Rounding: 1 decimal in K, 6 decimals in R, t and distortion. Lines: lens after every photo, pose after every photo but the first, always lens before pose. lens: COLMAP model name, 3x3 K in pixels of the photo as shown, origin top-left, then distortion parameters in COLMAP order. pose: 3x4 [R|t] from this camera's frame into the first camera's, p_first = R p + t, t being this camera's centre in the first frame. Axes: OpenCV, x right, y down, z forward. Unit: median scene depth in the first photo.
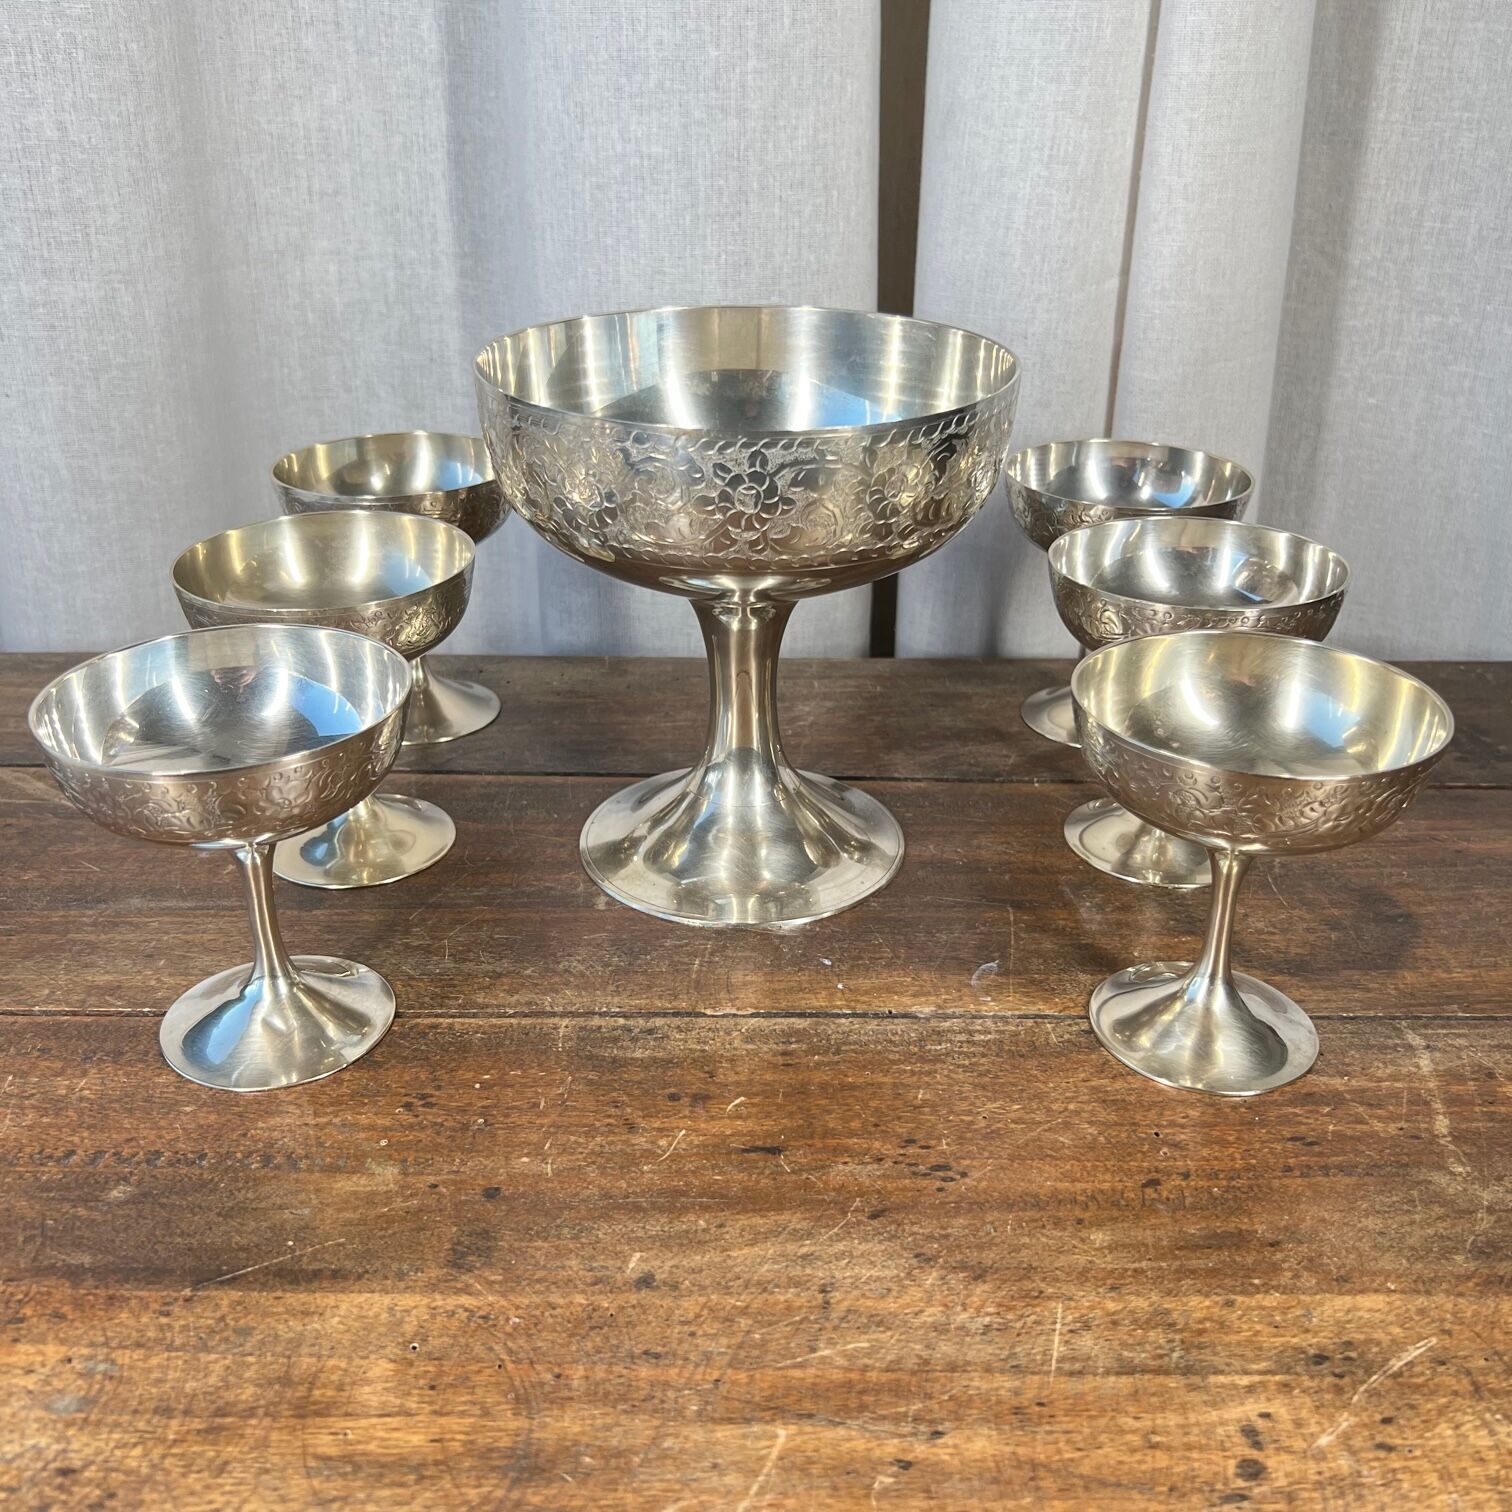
lens RADIAL K [[1790.5, 0, 756.0], [0, 1790.5, 756.0], [0, 0, 1]] dist [-0.011553, 0.047030]
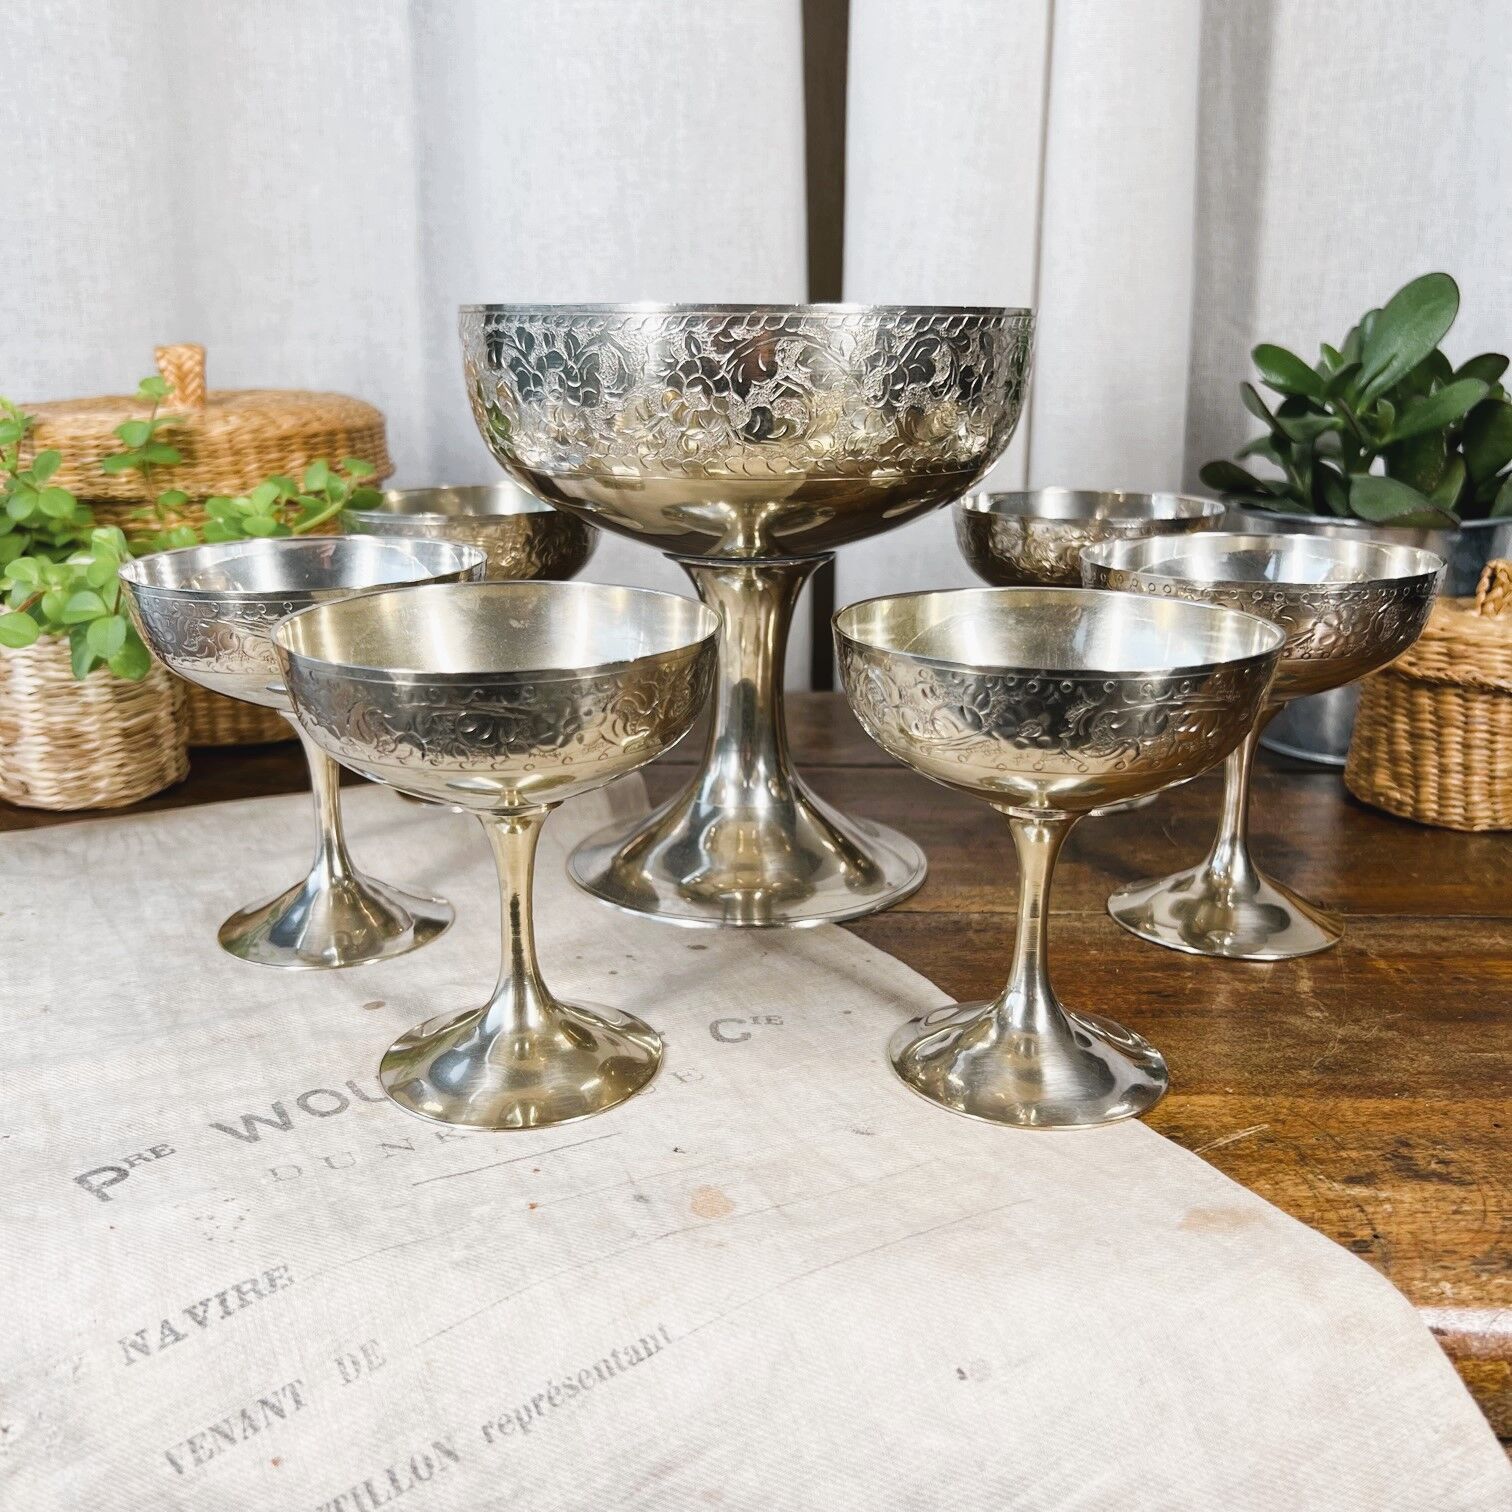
lens RADIAL K [[1790.5, 0, 756.0], [0, 1790.5, 756.0], [0, 0, 1]] dist [-0.011553, 0.047030]
pose [[0.999112, -0.000140, -0.042124, 0.117952], [-0.007893, 0.981660, -0.190476, 0.258686], [0.041378, 0.190640, 0.980788, 0.001495]]
